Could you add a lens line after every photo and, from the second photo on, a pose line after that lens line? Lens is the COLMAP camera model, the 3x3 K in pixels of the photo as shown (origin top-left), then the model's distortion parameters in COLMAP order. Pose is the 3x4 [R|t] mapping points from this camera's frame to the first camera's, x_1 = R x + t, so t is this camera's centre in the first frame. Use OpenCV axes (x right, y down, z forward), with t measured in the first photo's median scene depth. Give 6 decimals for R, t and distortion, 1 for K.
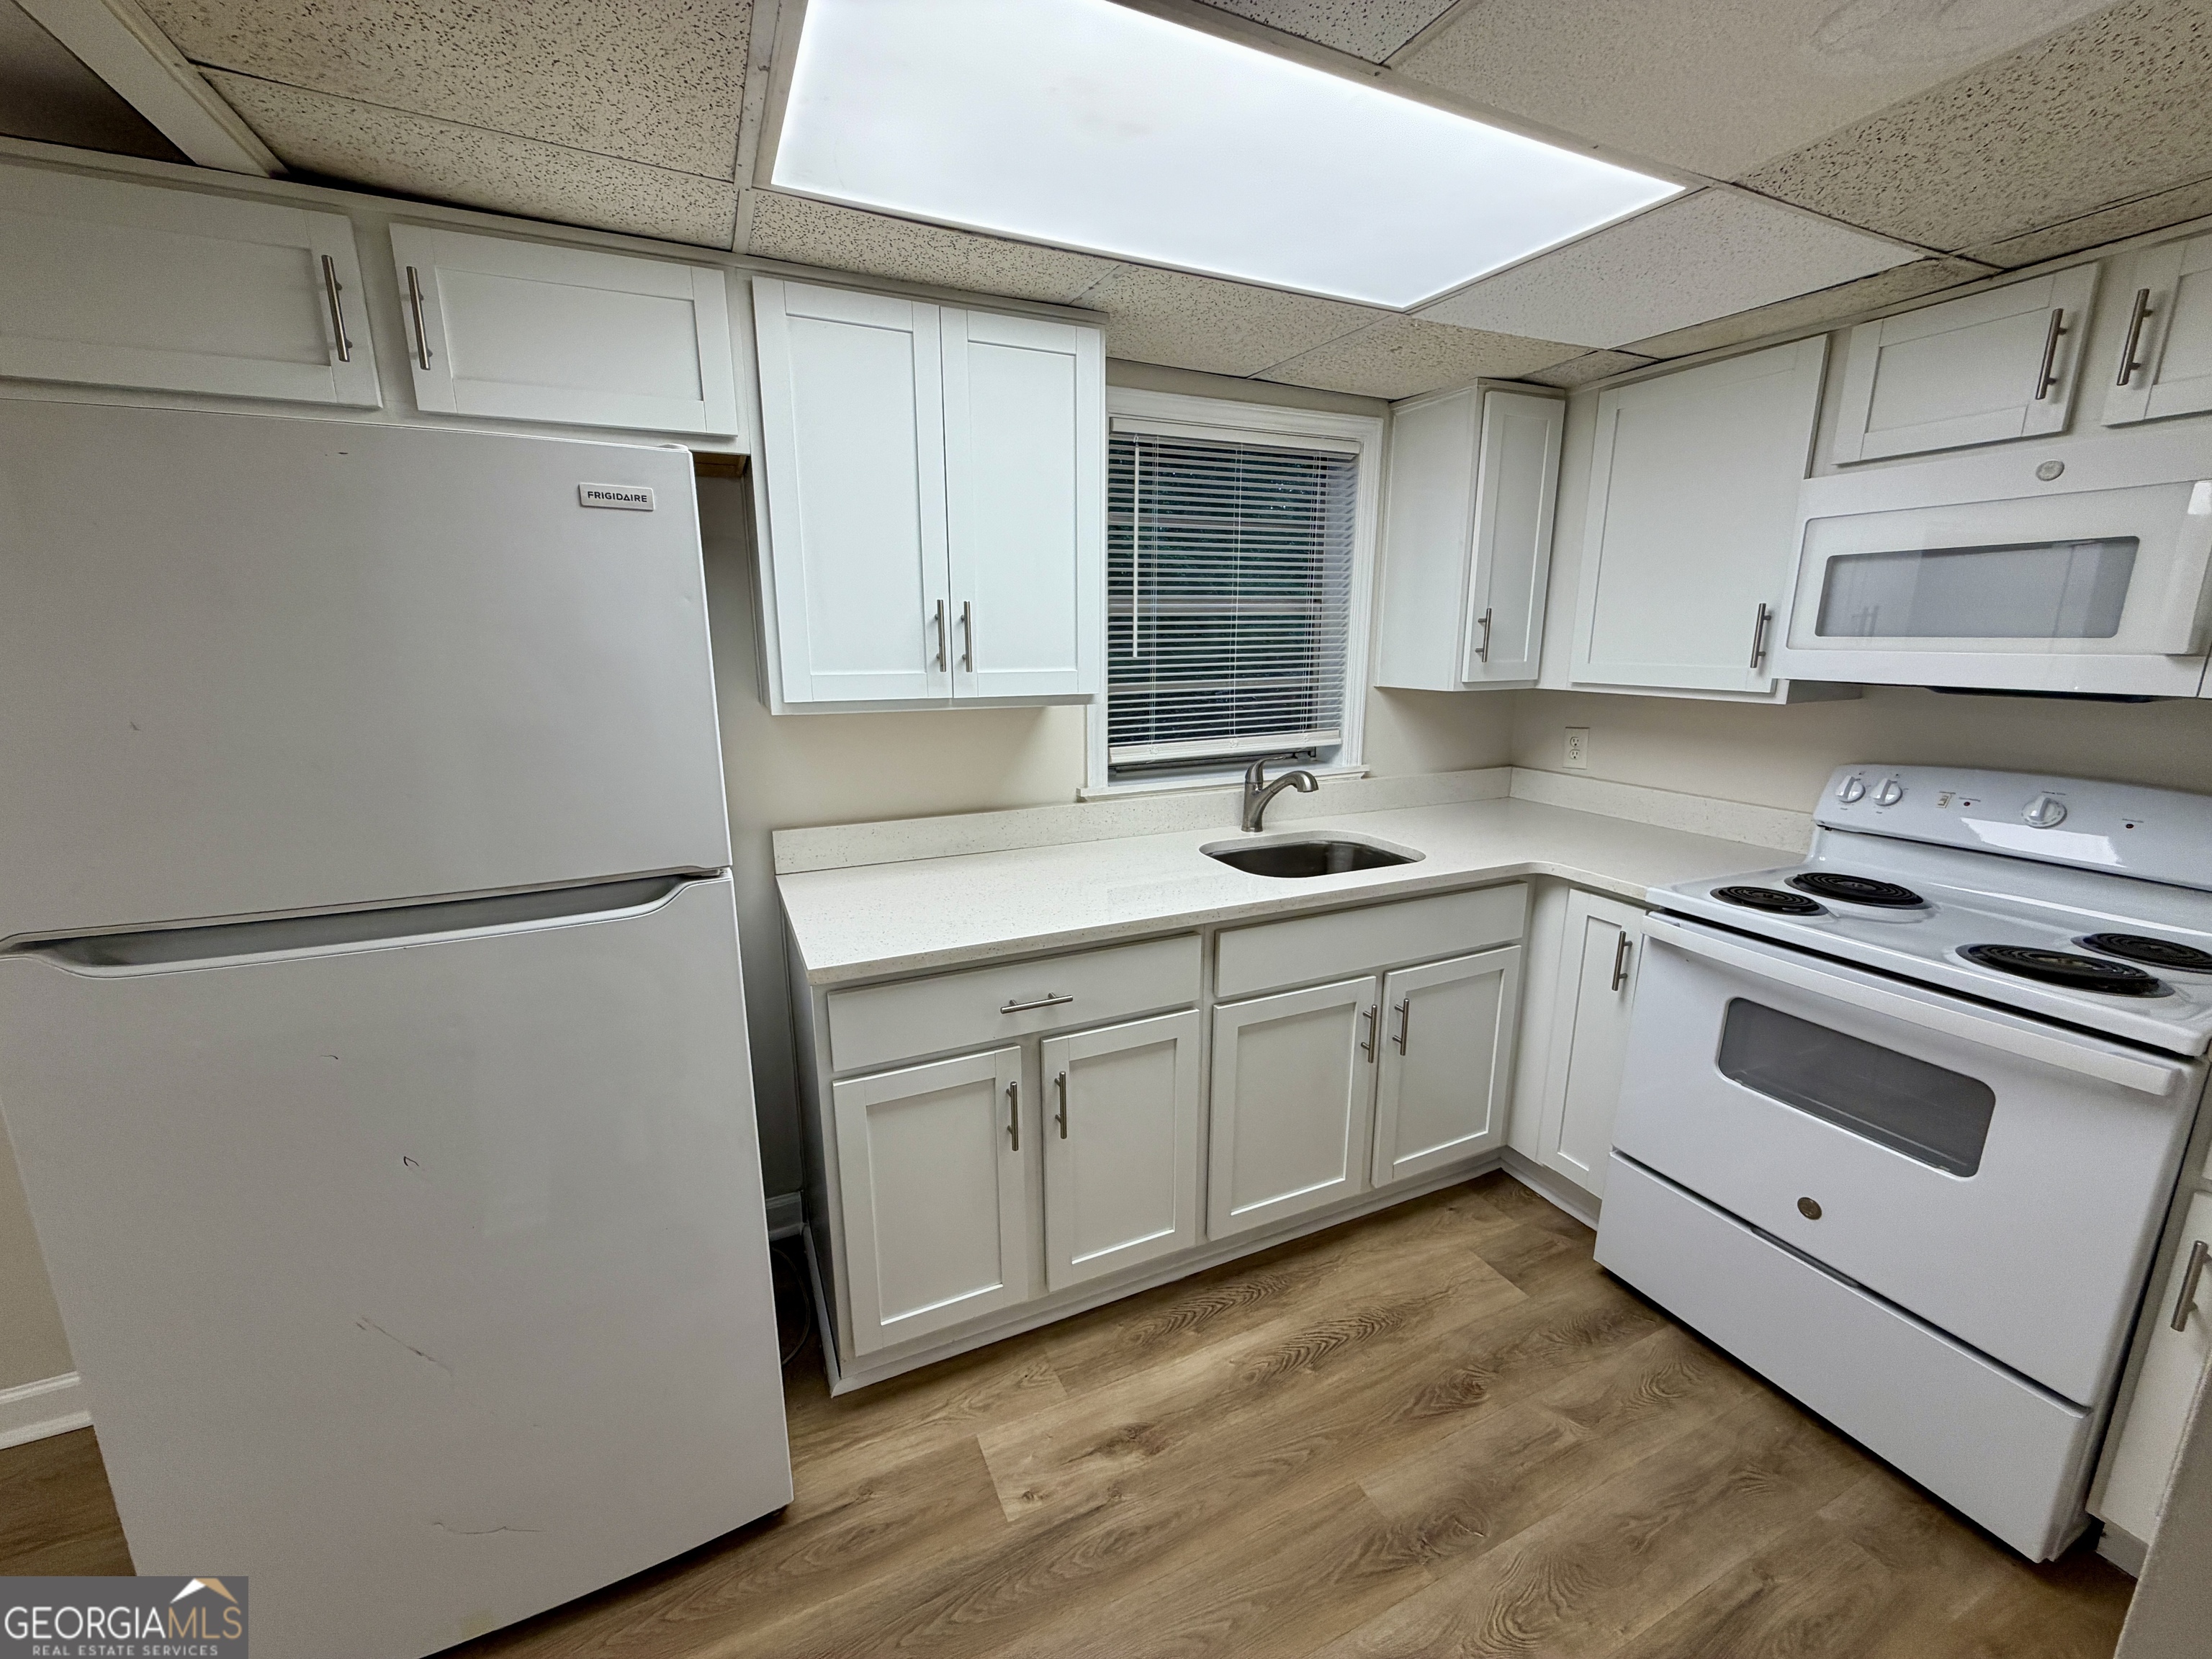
lens RADIAL K [[880.9, 0, 1102.4], [0, 880.9, 829.5], [0, 0, 1]] dist [-0.000235, 0.000443]
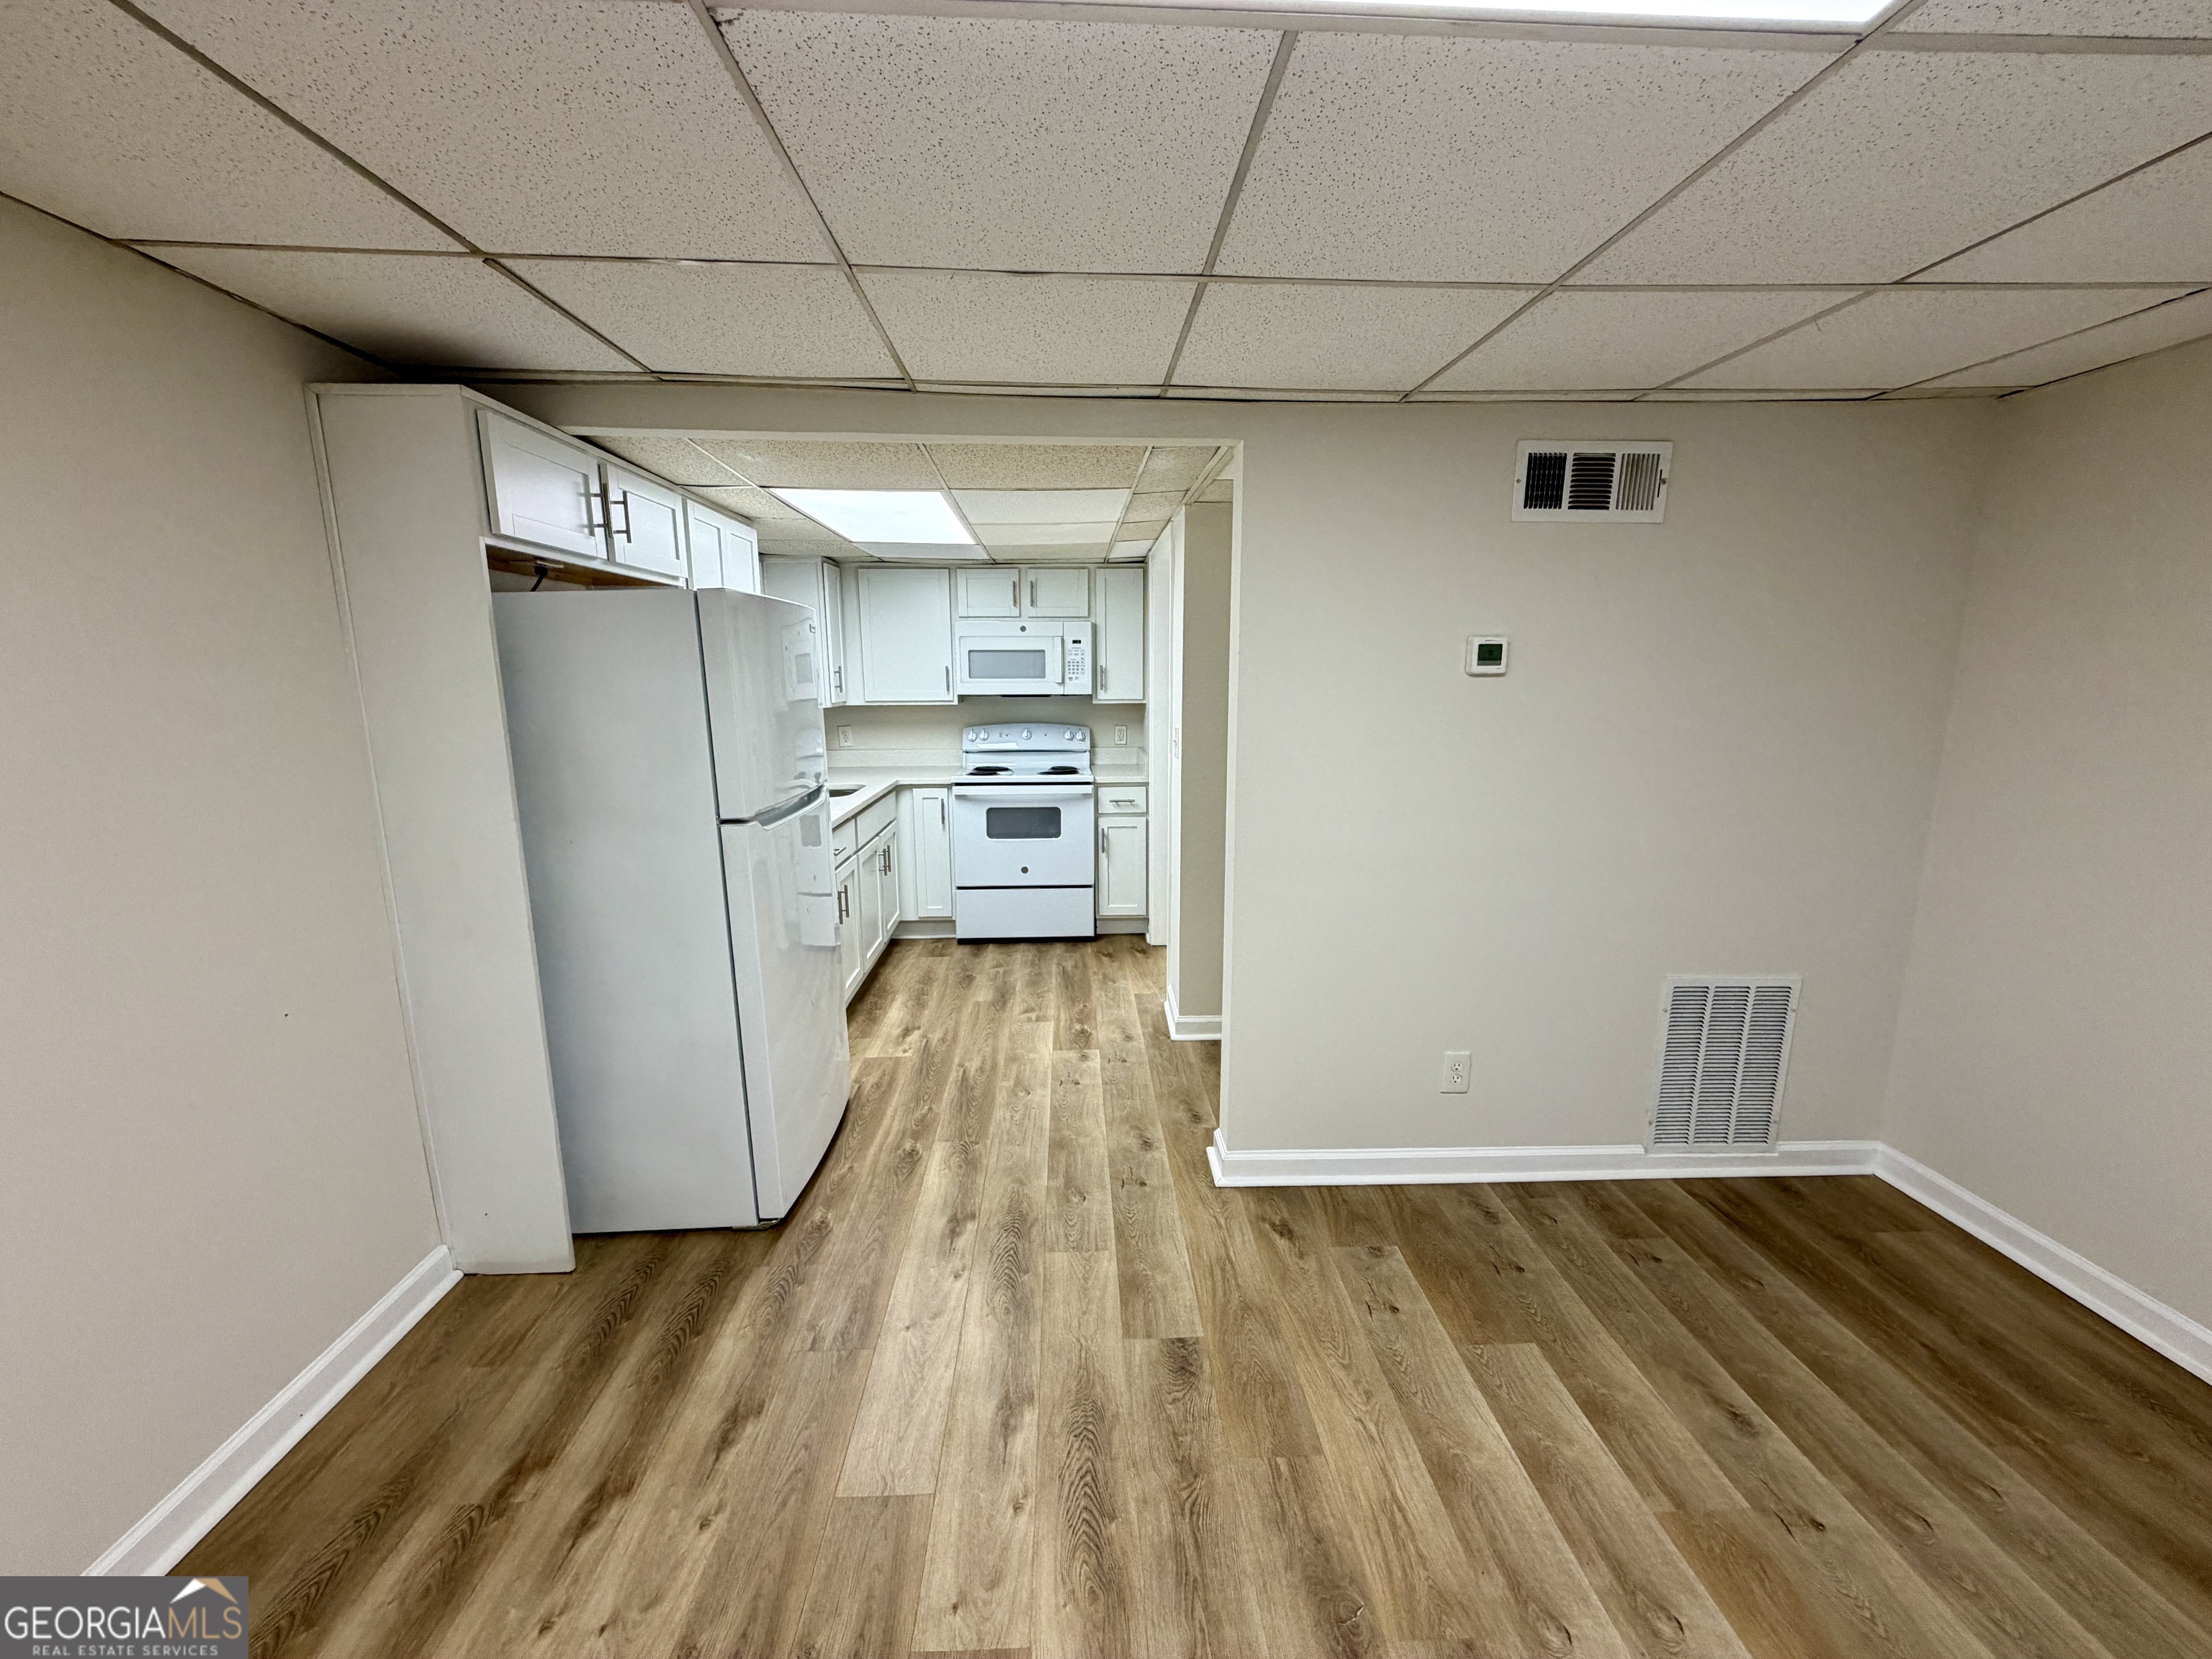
lens RADIAL K [[880.9, 0, 1099.2], [0, 880.9, 839.5], [0, 0, 1]] dist [-0.000235, 0.000443]
pose [[0.382069, -0.174128, 0.907581, -1.571605], [0.206099, 0.973409, 0.099995, 0.076321], [-0.900859, 0.148846, 0.407797, -0.398019]]
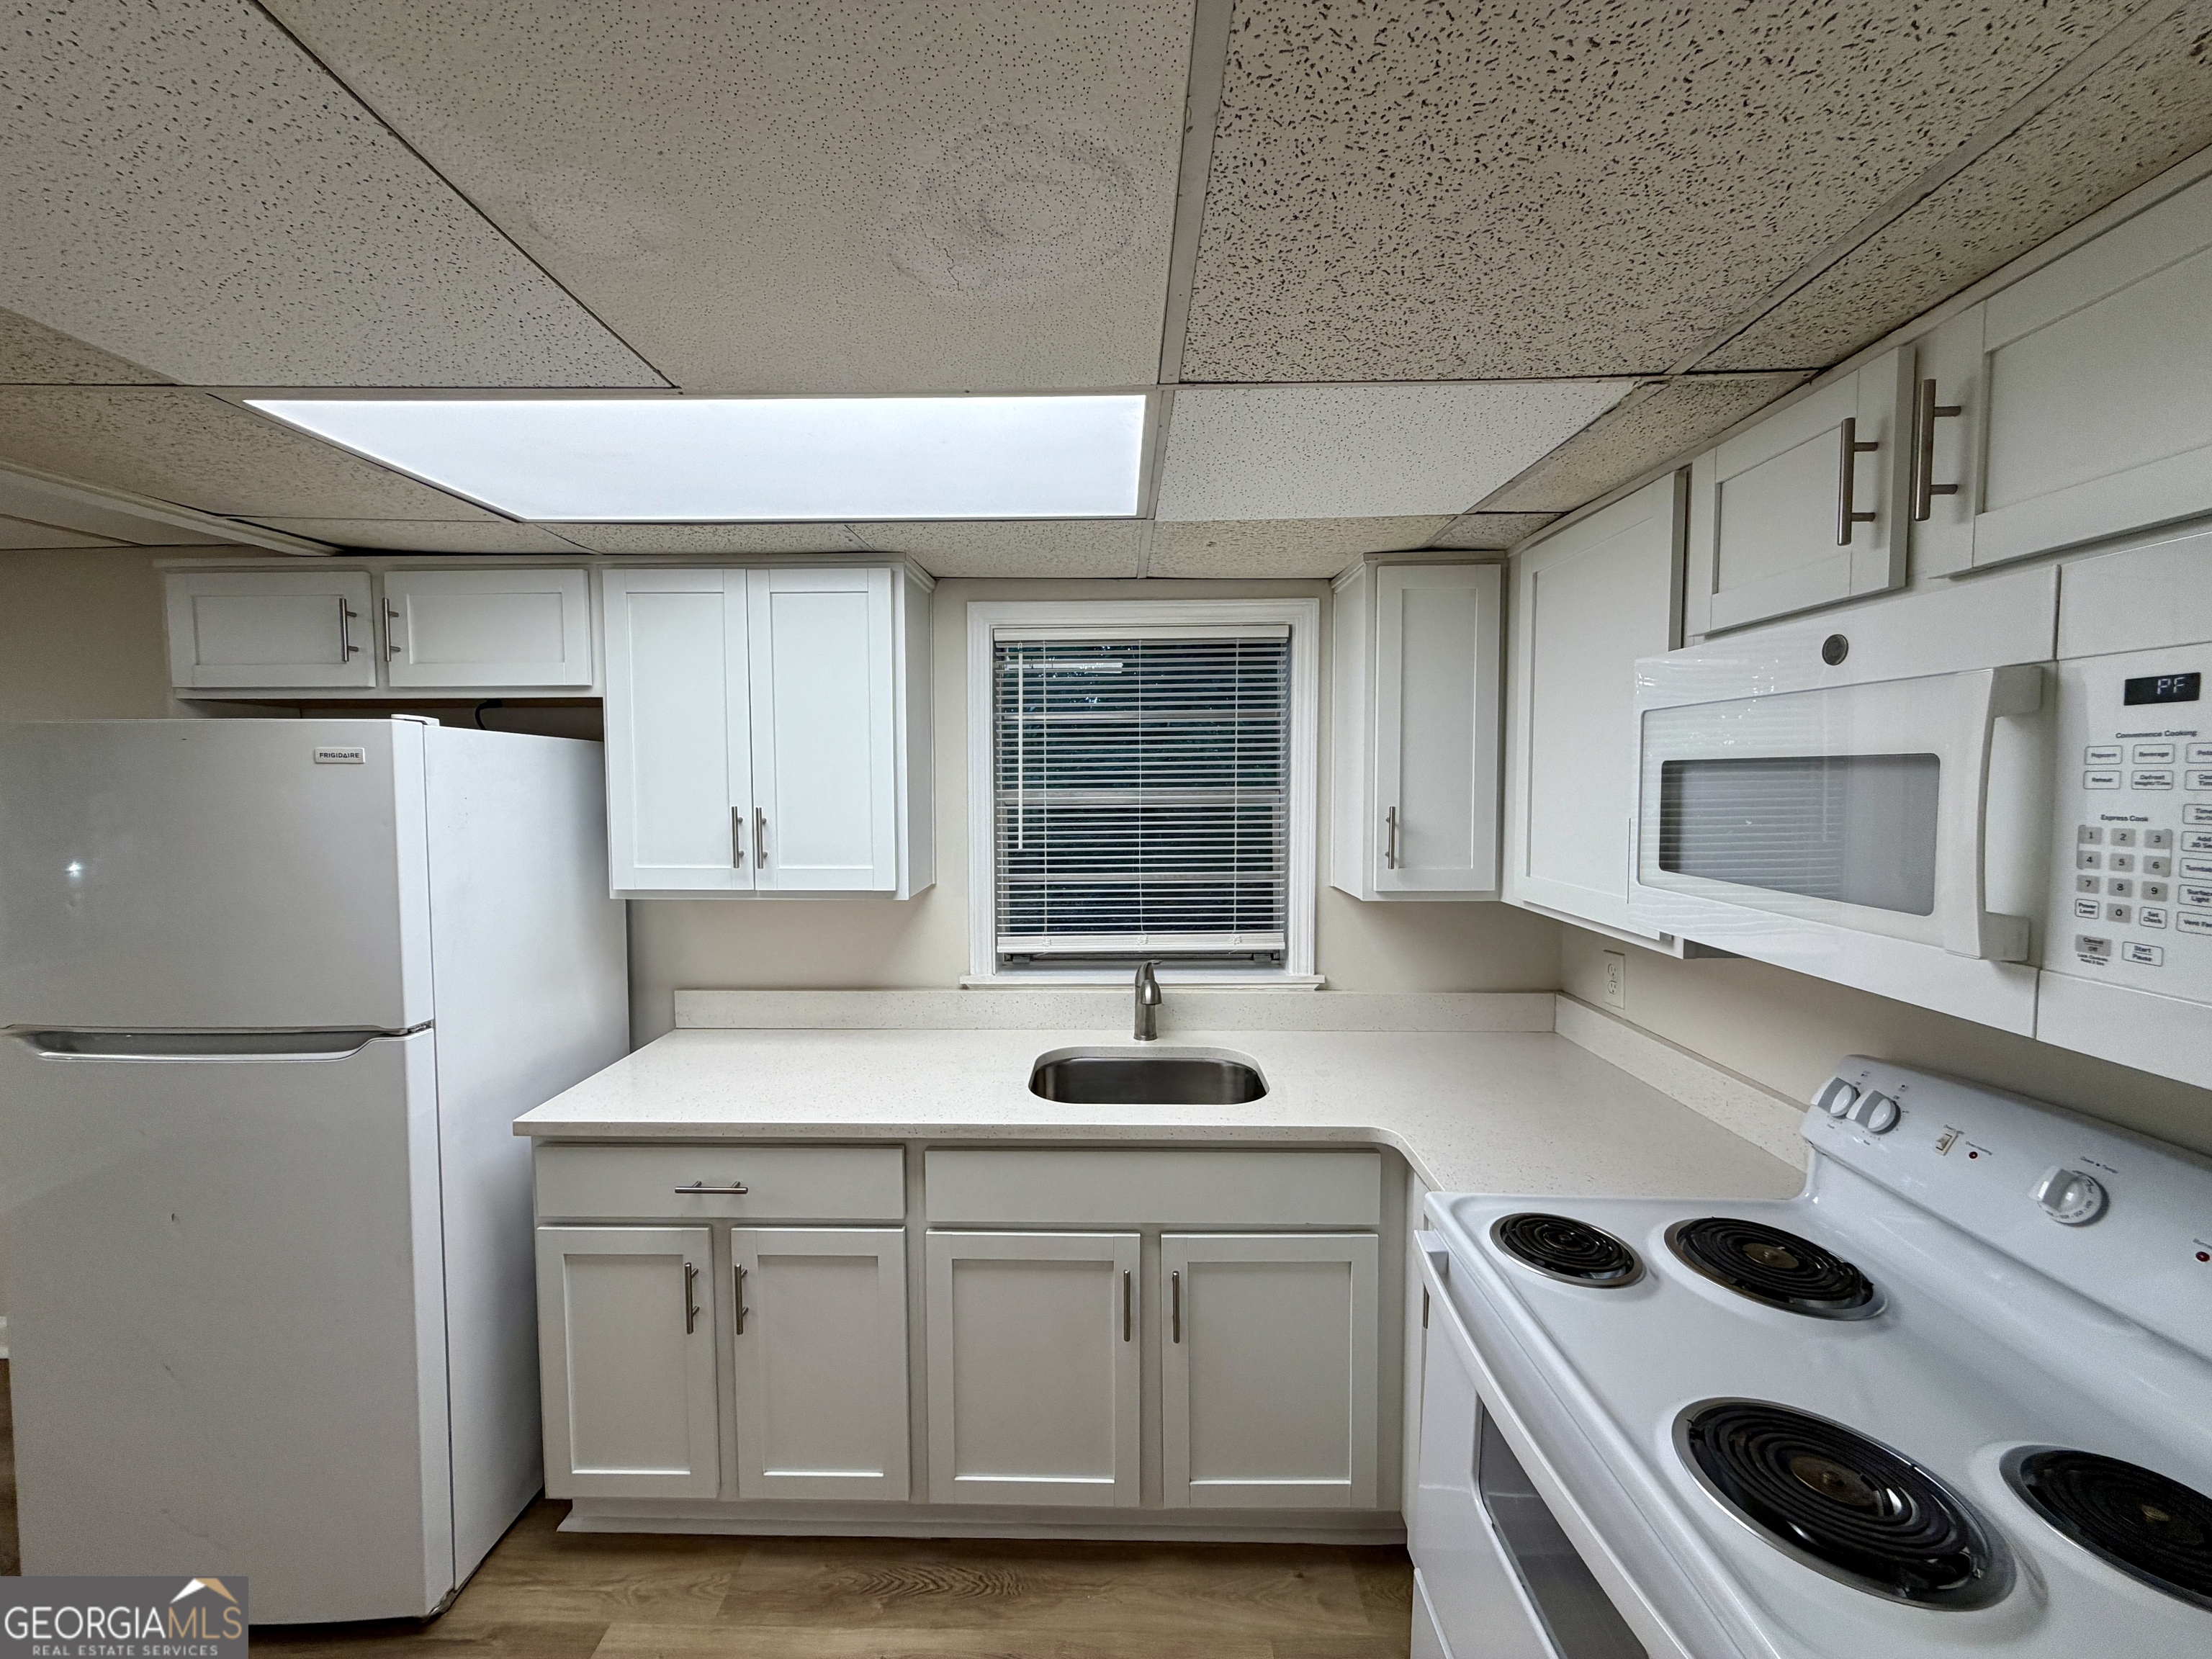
lens RADIAL K [[880.9, 0, 1096.3], [0, 880.9, 830.5], [0, 0, 1]] dist [-0.000235, 0.000443]
pose [[0.899939, 0.025293, -0.435282, 0.691534], [-0.094334, 0.985966, -0.137742, -0.107834], [0.425689, 0.165021, 0.889695, 0.169379]]
